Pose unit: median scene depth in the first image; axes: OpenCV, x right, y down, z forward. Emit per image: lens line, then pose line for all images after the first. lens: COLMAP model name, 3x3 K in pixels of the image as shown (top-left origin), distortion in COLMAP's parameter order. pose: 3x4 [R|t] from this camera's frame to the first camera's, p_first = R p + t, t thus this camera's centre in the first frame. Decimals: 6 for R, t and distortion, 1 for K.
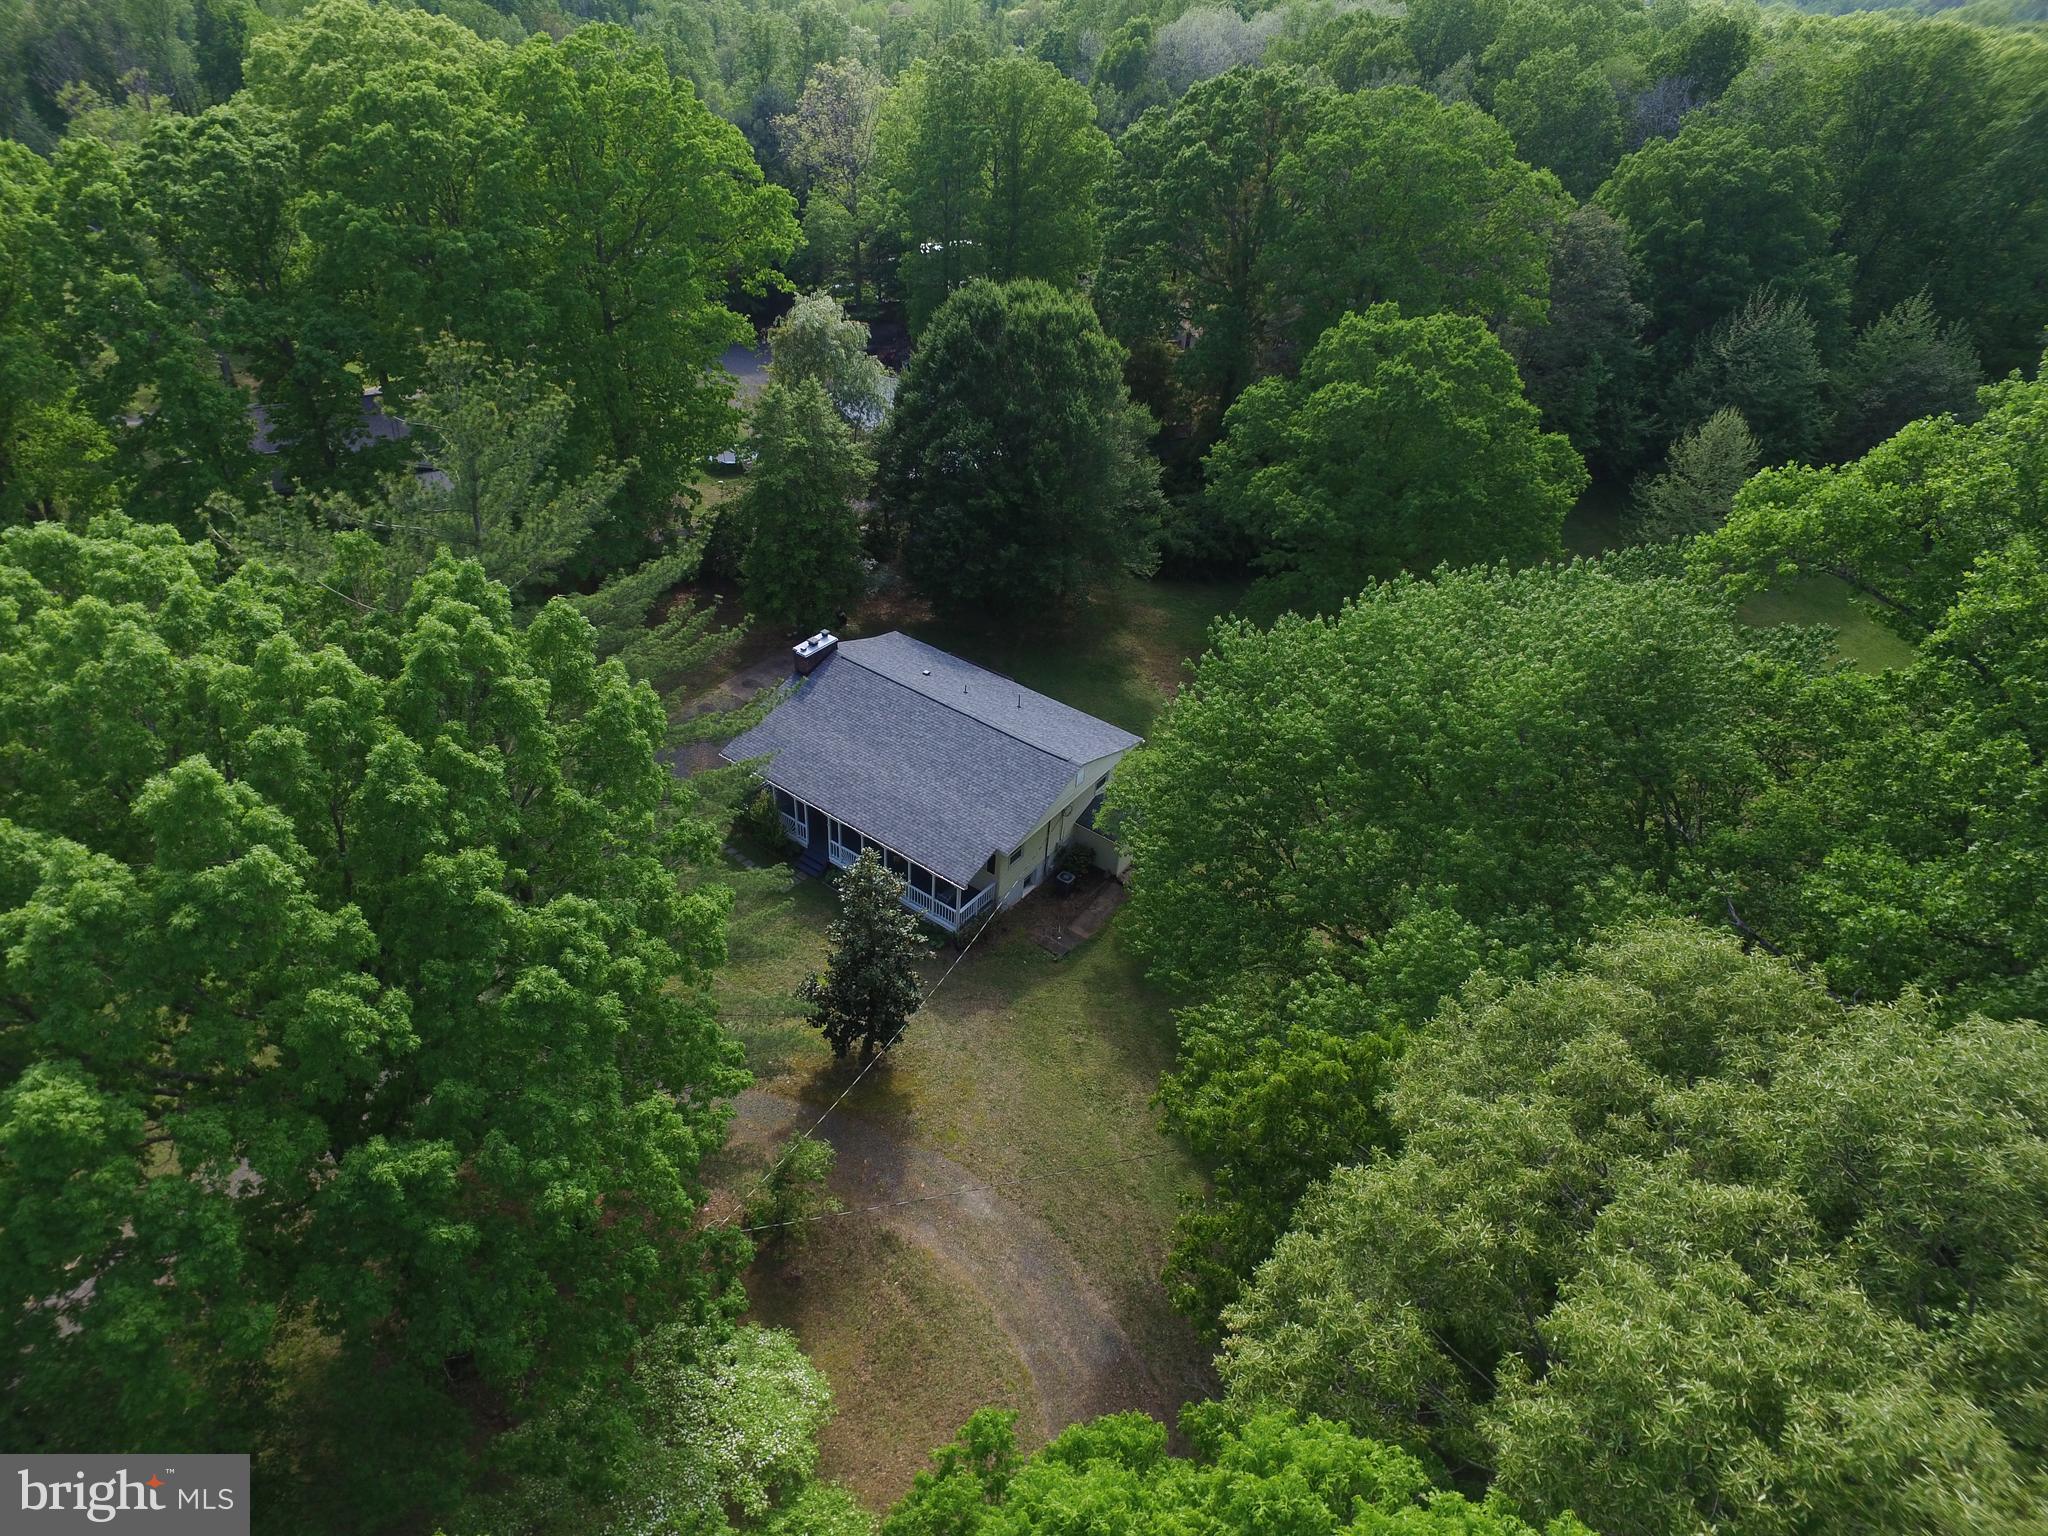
lens RADIAL K [[1202.7, 0, 949.3], [0, 1202.7, 744.6], [0, 0, 1]] dist [-0.003230, 0.022174]
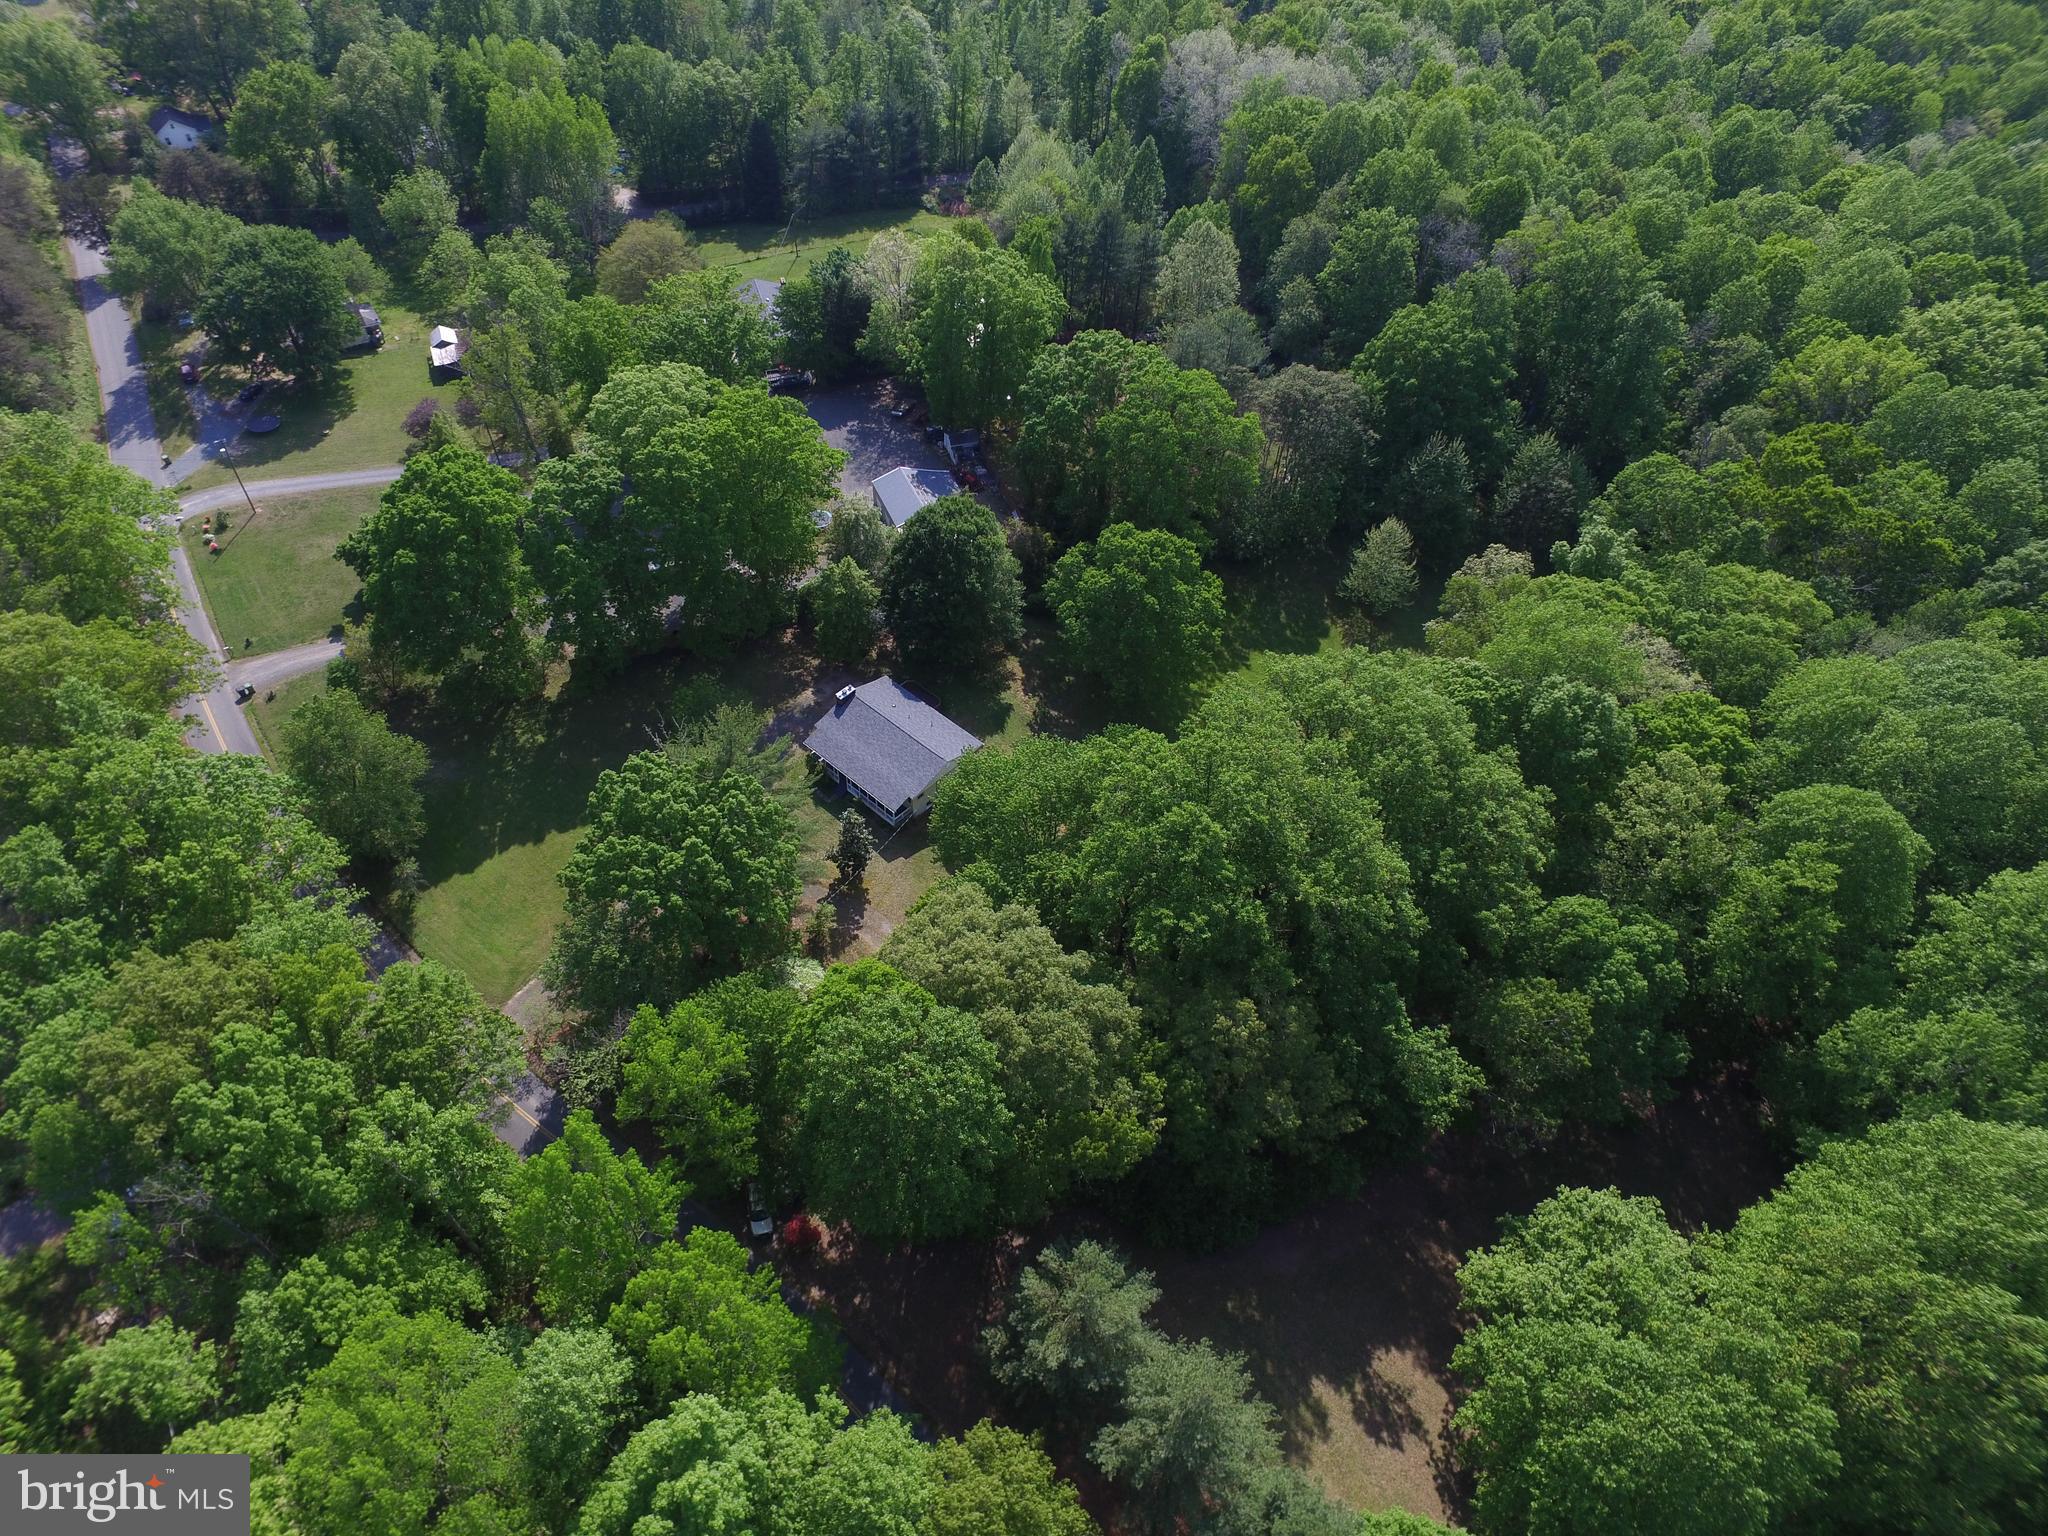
lens RADIAL K [[1202.7, 0, 949.3], [0, 1202.7, 744.6], [0, 0, 1]] dist [-0.003230, 0.022174]
pose [[0.994991, 0.048500, -0.087405, 0.379792], [-0.029093, 0.977059, 0.210971, -0.622457], [0.095632, -0.207372, 0.973577, -1.606256]]
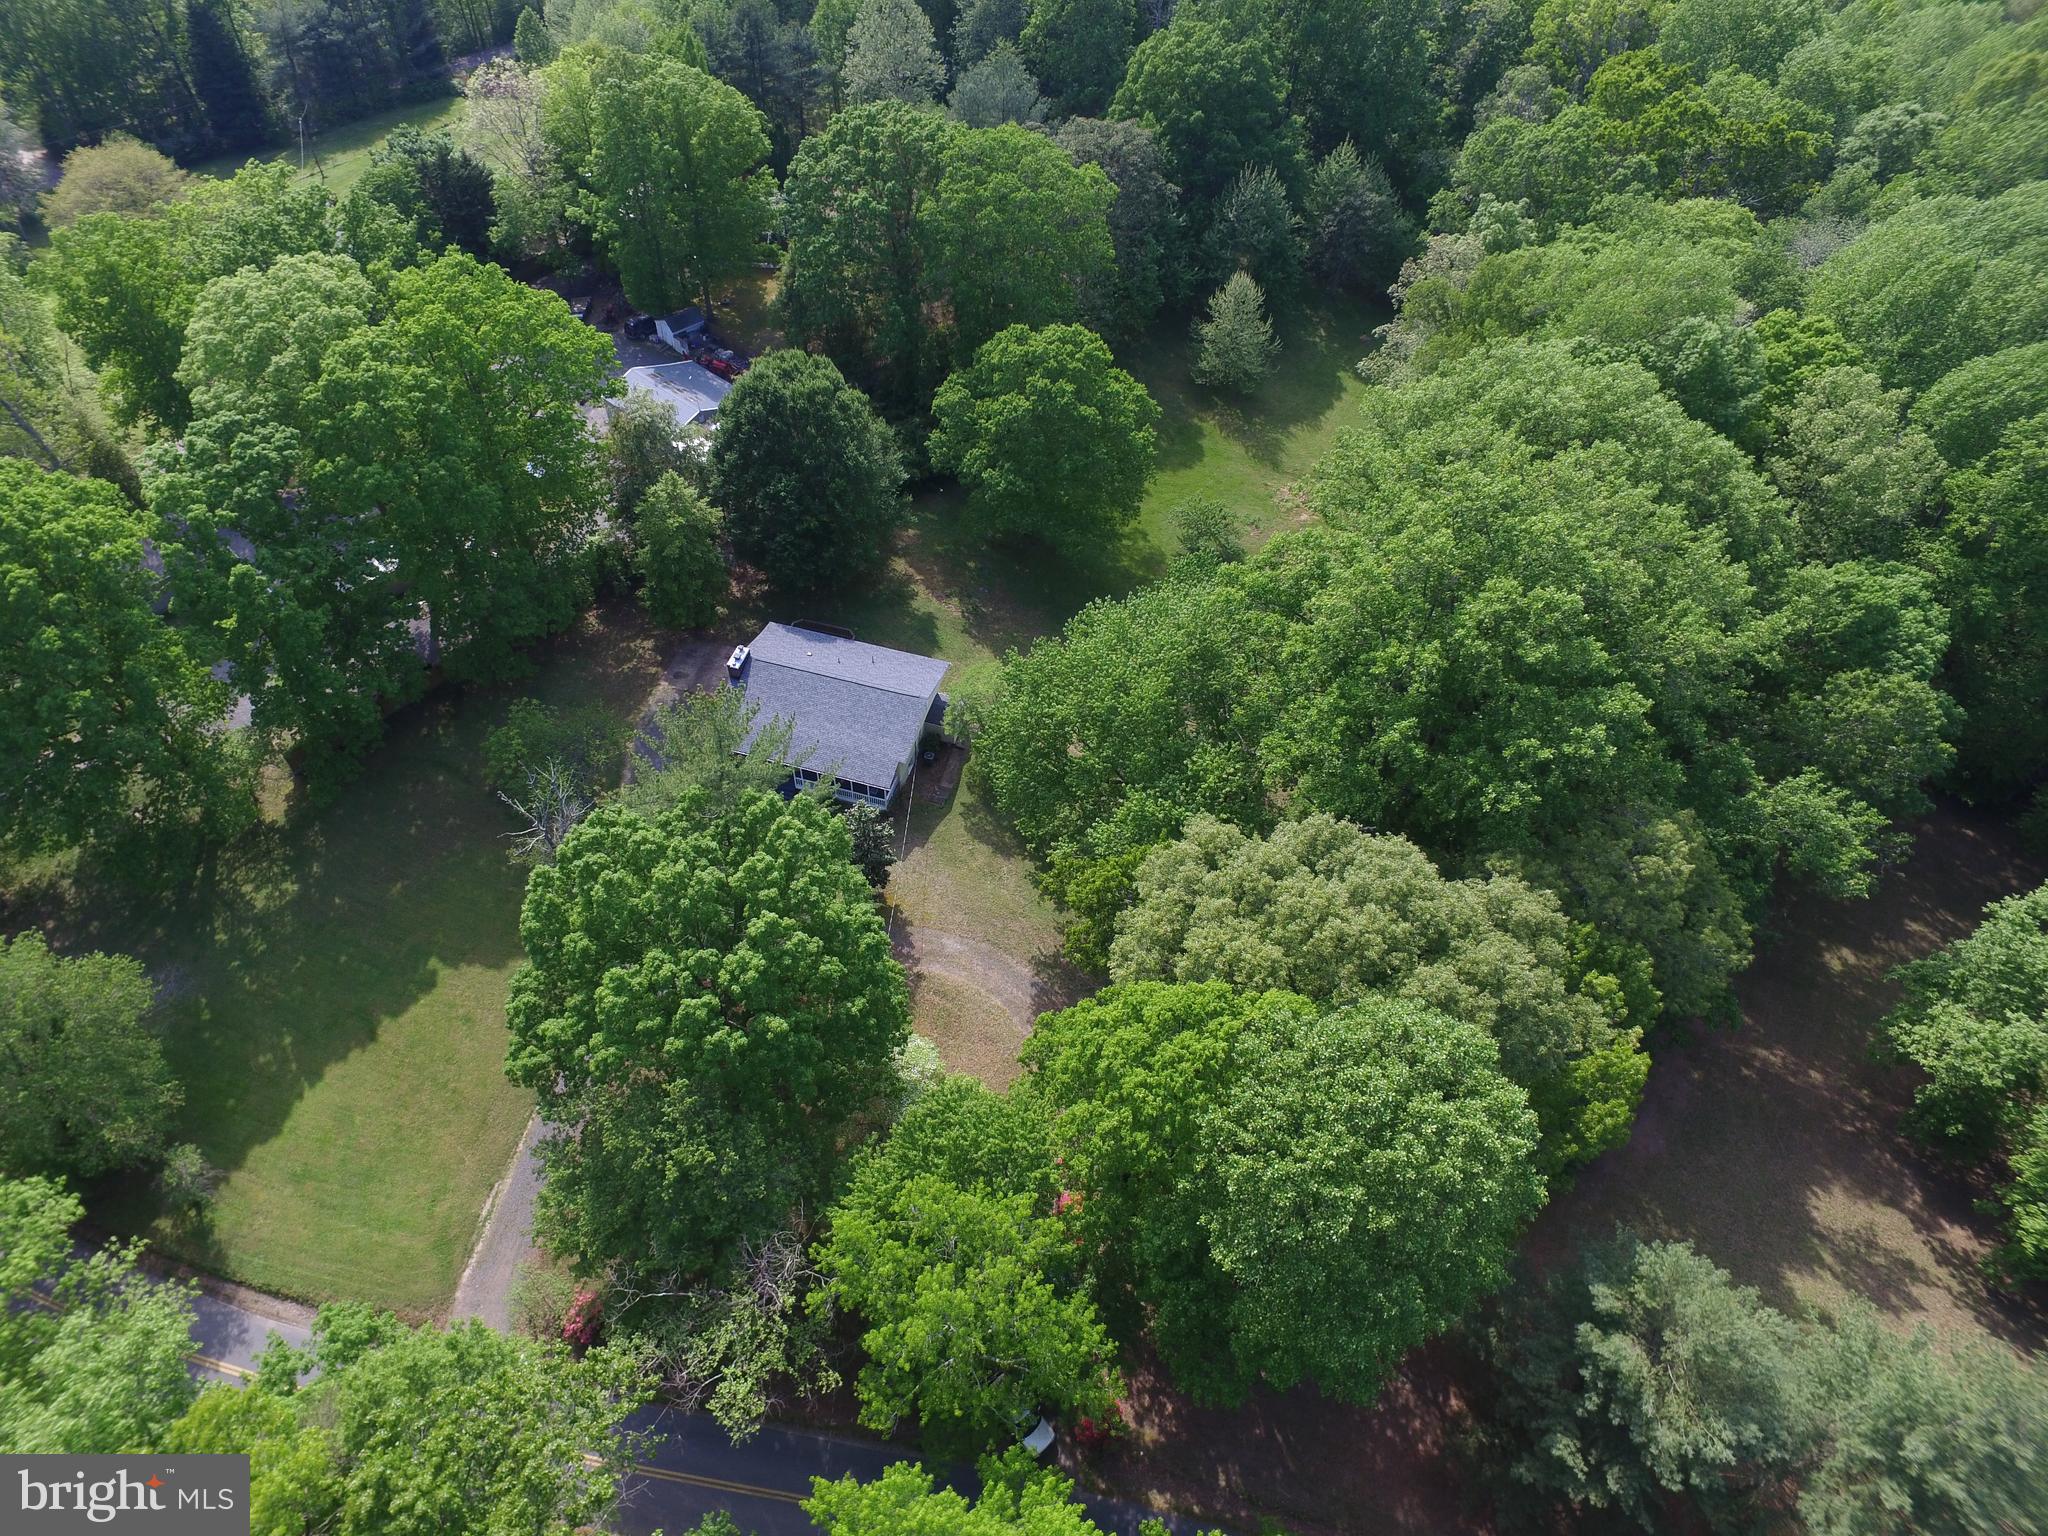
lens RADIAL K [[1209.2, 0, 941.3], [0, 1209.2, 761.7], [0, 0, 1]] dist [0.006229, 0.001648]
pose [[0.936086, -0.291598, 0.196756, -0.284219], [0.231502, 0.931800, 0.279562, -0.447235], [-0.264857, -0.216144, 0.939751, -0.782770]]
